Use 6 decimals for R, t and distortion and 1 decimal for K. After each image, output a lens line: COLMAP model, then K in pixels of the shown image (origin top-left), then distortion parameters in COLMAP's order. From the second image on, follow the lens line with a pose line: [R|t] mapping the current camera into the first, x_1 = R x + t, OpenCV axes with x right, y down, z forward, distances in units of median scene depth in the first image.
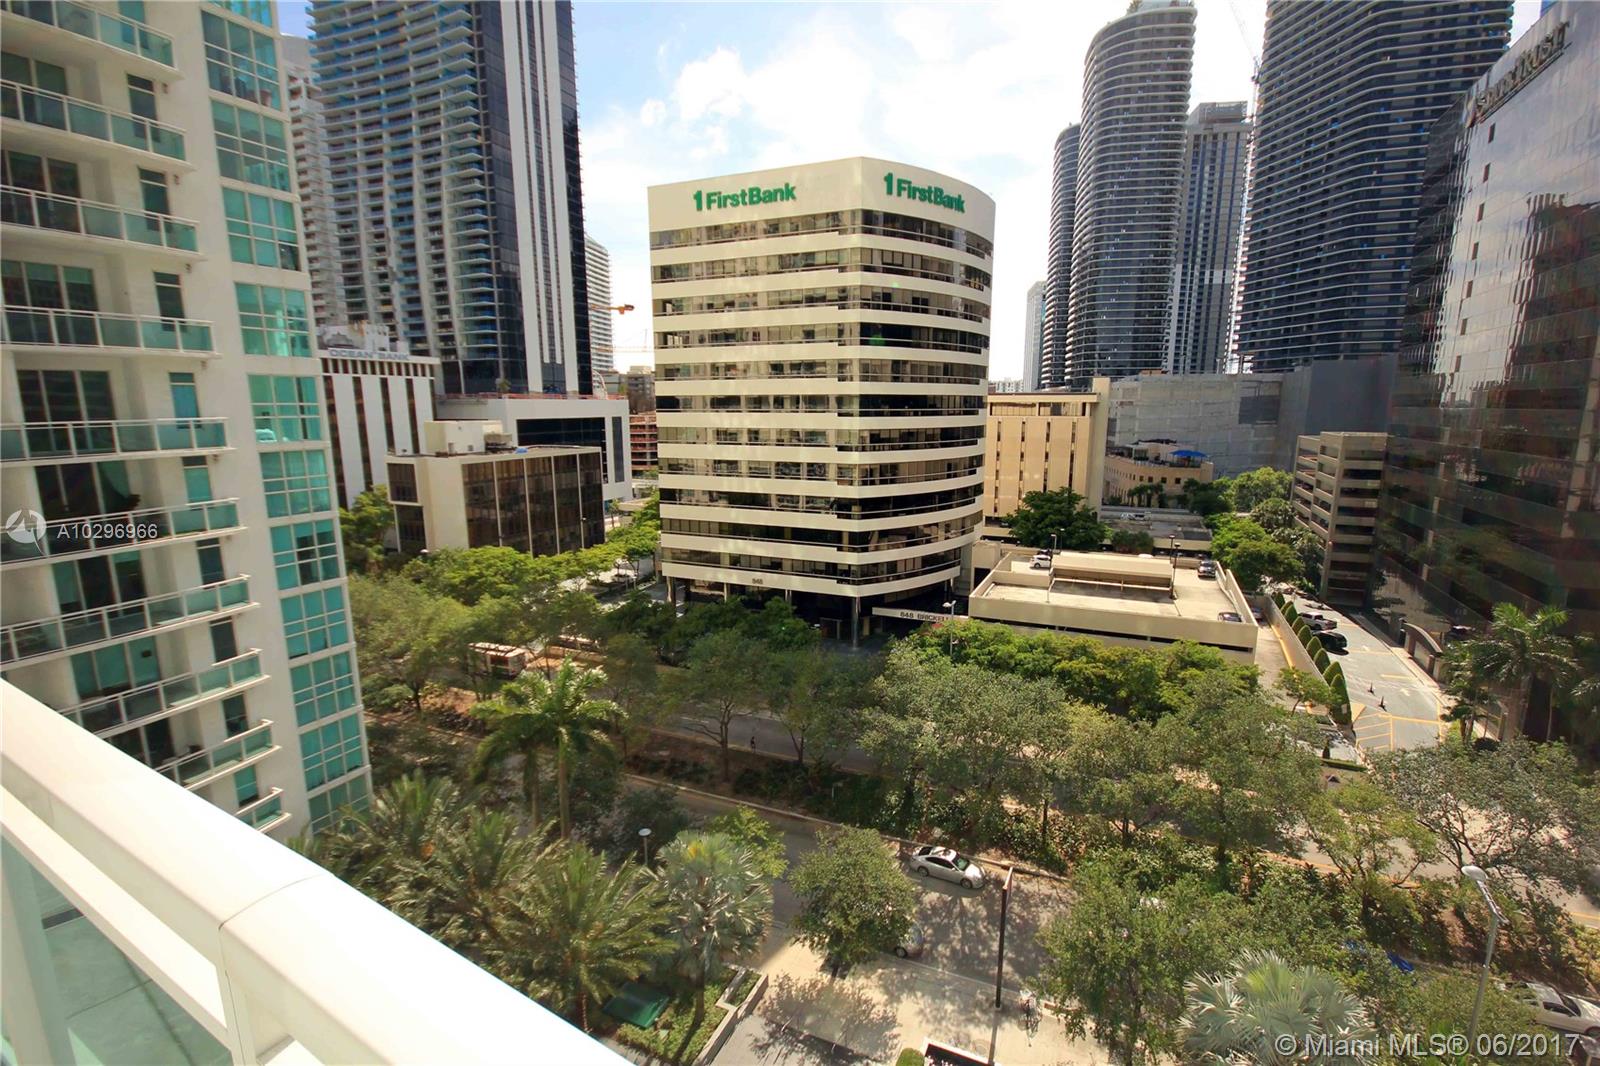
lens RADIAL K [[741.4, 0, 808.8], [0, 741.4, 542.4], [0, 0, 1]] dist [0.012110, -0.010282]
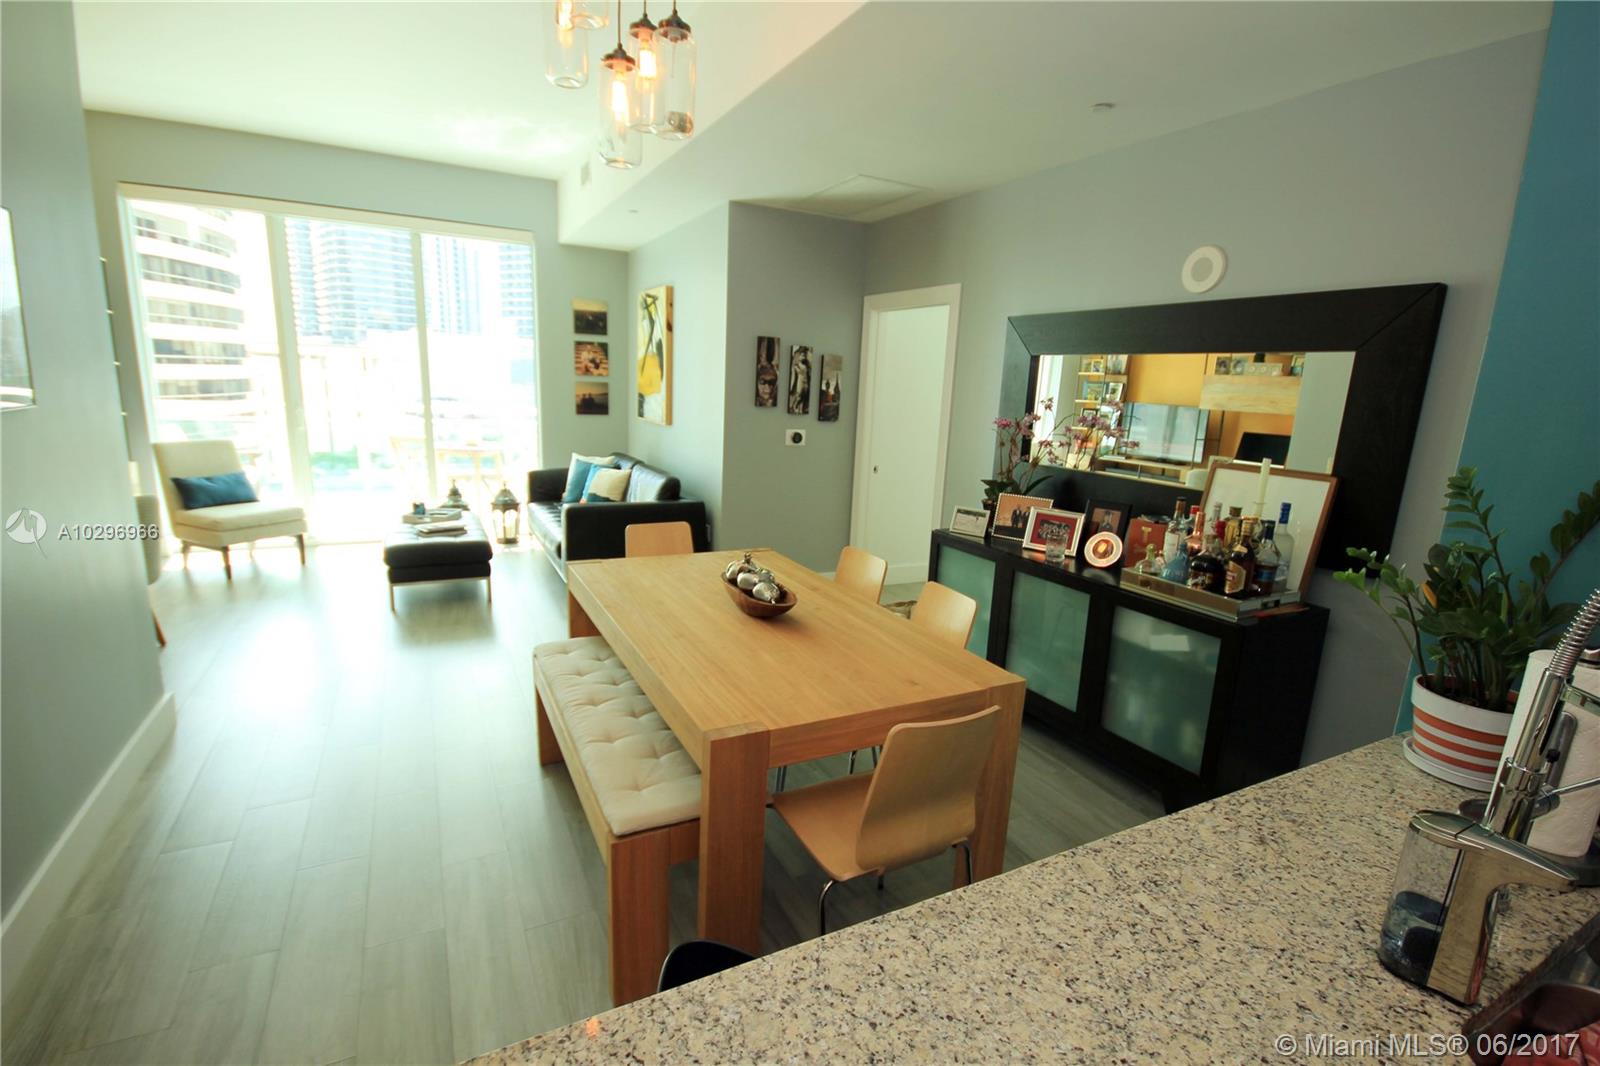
lens RADIAL K [[741.4, 0, 824.0], [0, 741.4, 553.0], [0, 0, 1]] dist [0.012110, -0.010282]
pose [[0.607594, -0.151174, 0.779728, -0.203935], [0.099453, 0.988473, 0.114148, 0.042625], [-0.787996, 0.008191, 0.615625, -0.223083]]
